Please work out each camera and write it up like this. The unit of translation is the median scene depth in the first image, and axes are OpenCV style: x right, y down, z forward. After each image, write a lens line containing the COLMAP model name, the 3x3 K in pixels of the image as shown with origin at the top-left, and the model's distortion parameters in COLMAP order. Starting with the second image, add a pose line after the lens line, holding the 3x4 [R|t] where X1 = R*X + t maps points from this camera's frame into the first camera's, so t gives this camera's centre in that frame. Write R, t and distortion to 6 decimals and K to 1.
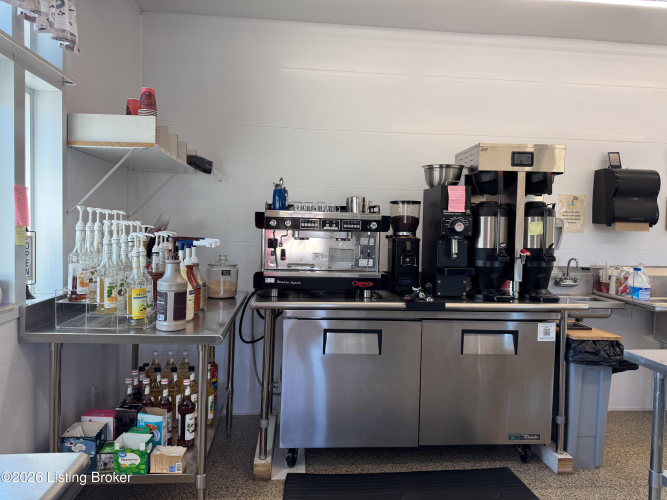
lens RADIAL K [[478.8, 0, 333.5], [0, 478.8, 250.0], [0, 0, 1]] dist [0.128500, -0.000676]
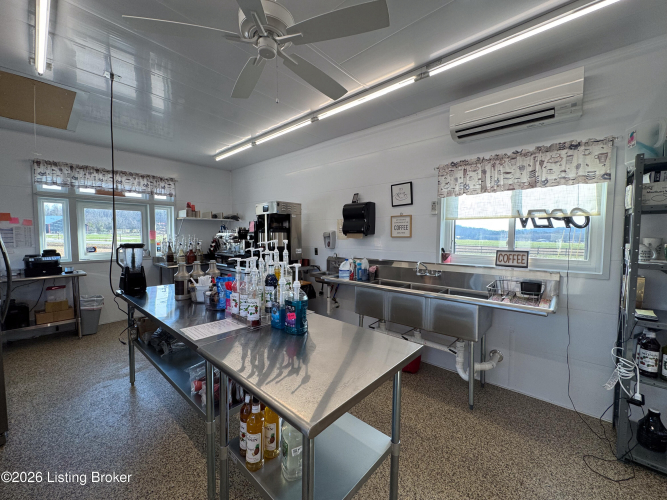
lens RADIAL K [[263.9, 0, 333.5], [0, 263.9, 250.0], [0, 0, 1]] dist [0.000855, 0.000165]
pose [[0.686508, 0.011062, -0.727038, 1.526862], [-0.020709, 0.999776, -0.004343, 0.014197], [0.726827, 0.018038, 0.686583, 0.372498]]
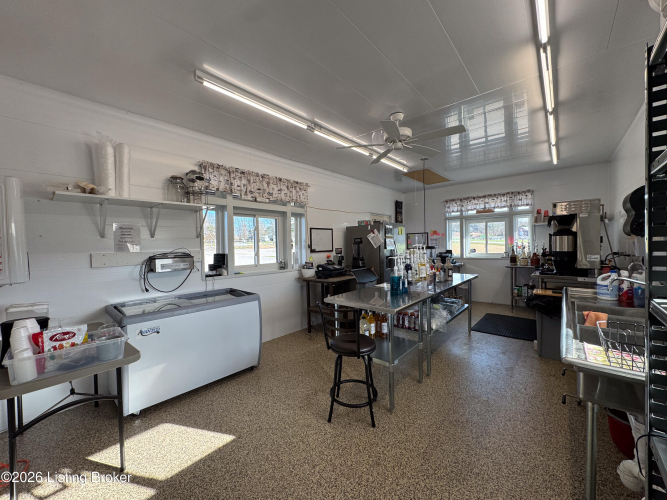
lens RADIAL K [[263.9, 0, 333.5], [0, 263.9, 250.0], [0, 0, 1]] dist [0.000855, 0.000165]
pose [[-0.721974, 0.012230, -0.691812, 1.894312], [-0.035251, 0.997895, 0.054429, -0.049352], [0.691021, 0.063684, -0.720024, 1.154727]]
